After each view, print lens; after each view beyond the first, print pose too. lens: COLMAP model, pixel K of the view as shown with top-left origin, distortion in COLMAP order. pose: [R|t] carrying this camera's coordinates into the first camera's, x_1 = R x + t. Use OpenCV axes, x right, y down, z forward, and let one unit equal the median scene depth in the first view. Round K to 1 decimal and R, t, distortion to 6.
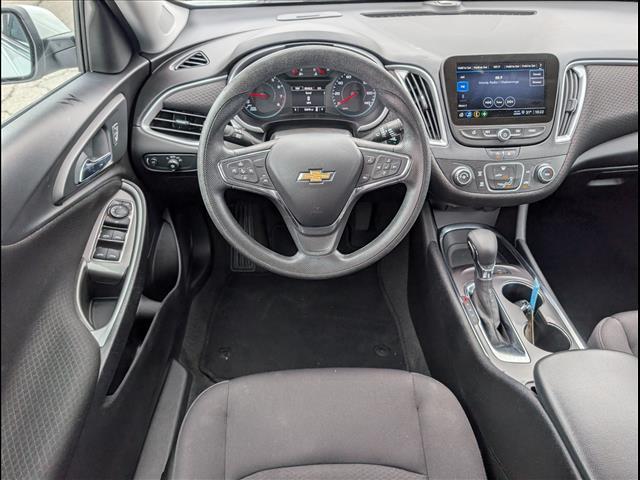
lens RADIAL K [[458.8, 0, 320.0], [0, 458.8, 240.0], [0, 0, 1]] dist [0.005008, 0.001452]
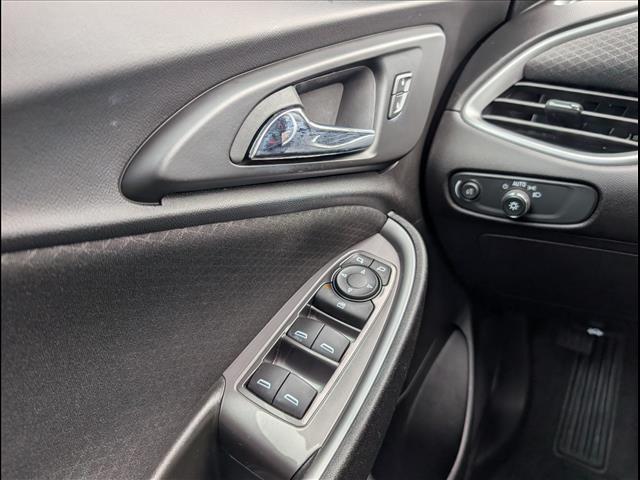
lens RADIAL K [[458.8, 0, 320.0], [0, 458.8, 240.0], [0, 0, 1]] dist [0.005008, 0.001452]
pose [[0.789063, 0.162411, -0.592454, -0.214546], [-0.289113, 0.949115, -0.124874, -0.033959], [0.542027, 0.269820, 0.795867, 0.603763]]
